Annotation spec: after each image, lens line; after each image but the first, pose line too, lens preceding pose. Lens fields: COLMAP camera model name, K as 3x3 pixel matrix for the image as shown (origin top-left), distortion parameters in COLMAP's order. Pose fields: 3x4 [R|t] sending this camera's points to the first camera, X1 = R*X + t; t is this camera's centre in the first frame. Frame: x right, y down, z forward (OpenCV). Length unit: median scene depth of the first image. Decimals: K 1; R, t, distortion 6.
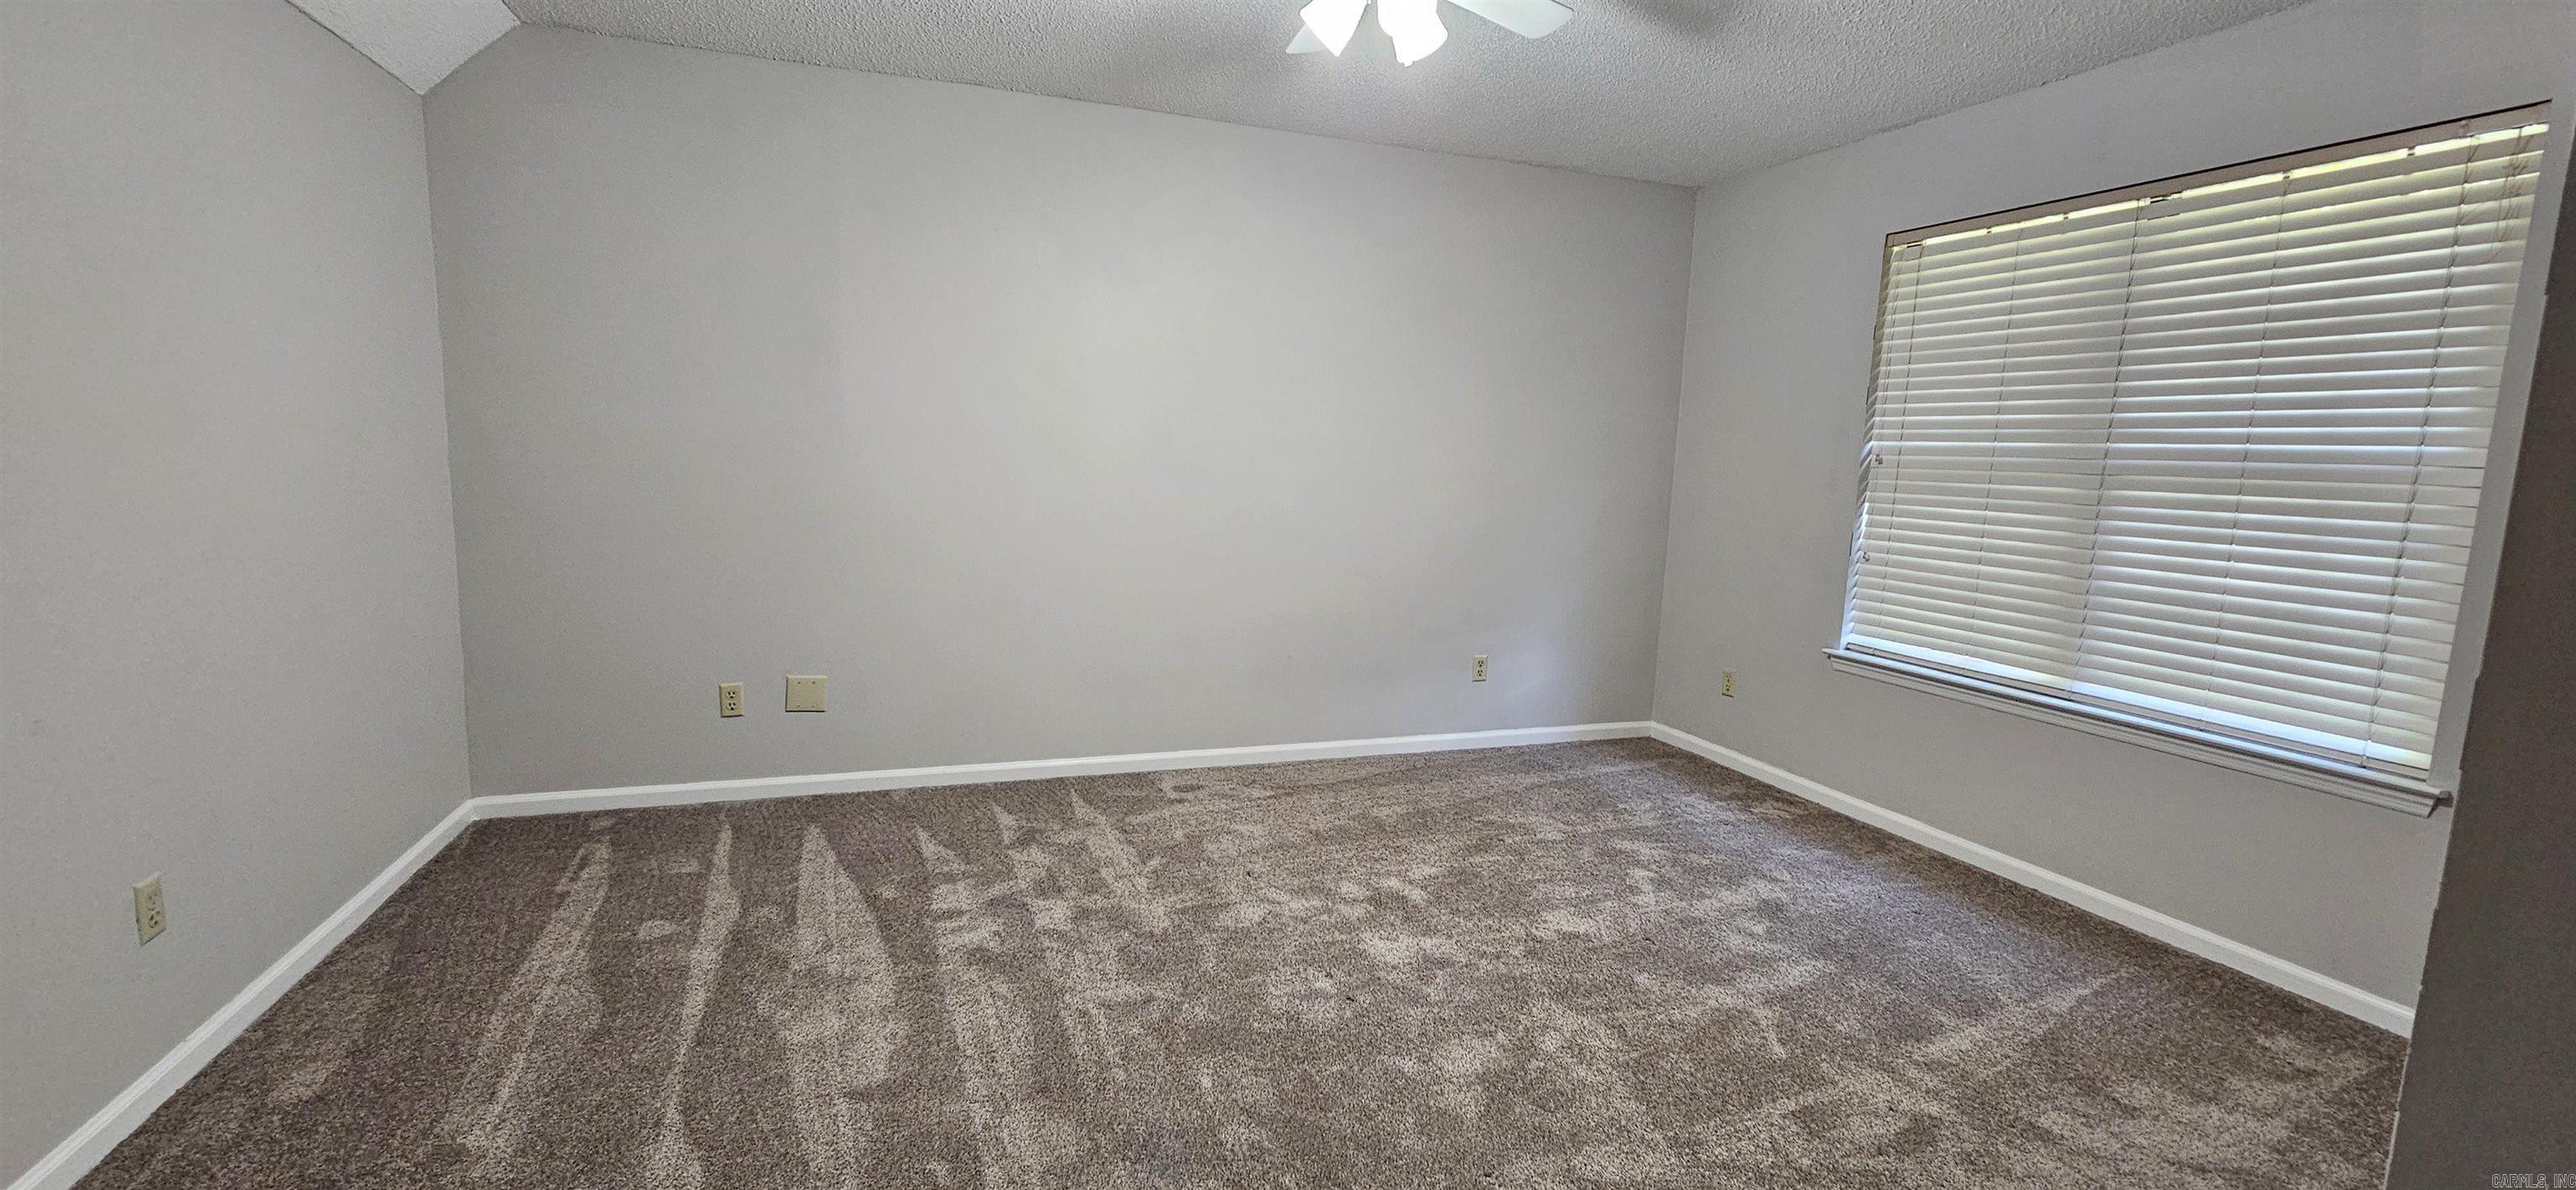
lens RADIAL K [[1056.3, 0, 1281.5], [0, 1056.3, 585.4], [0, 0, 1]] dist [0.000540, 0.000077]
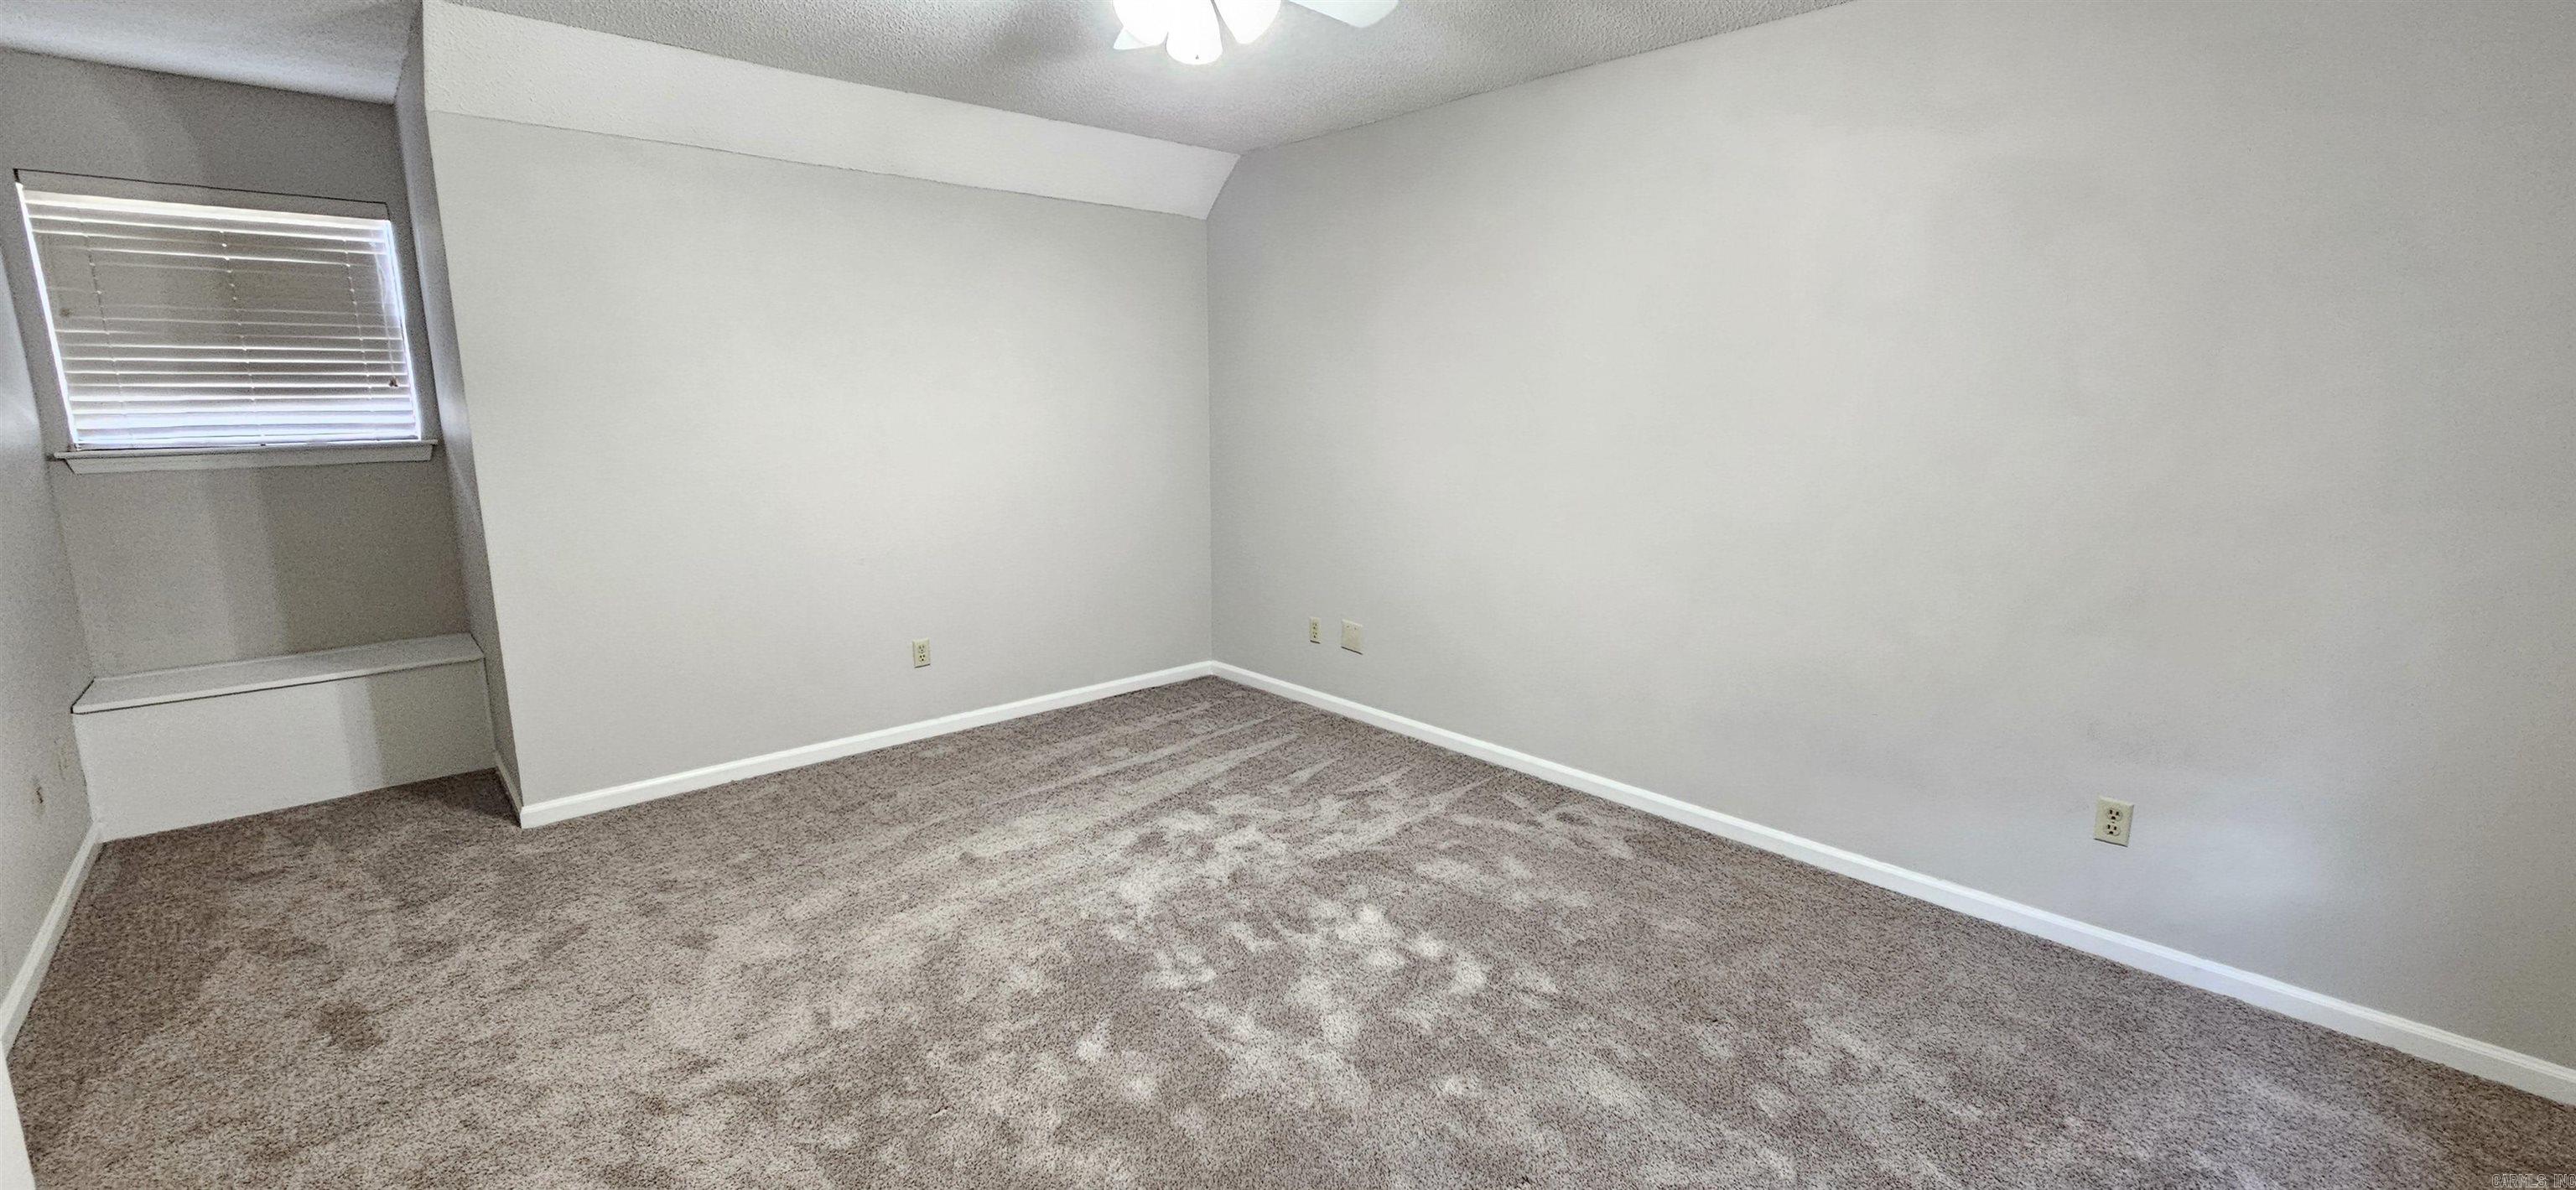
lens RADIAL K [[1056.3, 0, 1281.5], [0, 1056.3, 585.4], [0, 0, 1]] dist [0.000540, 0.000077]
pose [[0.389471, 0.136380, -0.910885, 0.751886], [-0.106756, 0.988995, 0.102429, -0.087946], [0.914831, 0.057350, 0.399745, 0.491217]]
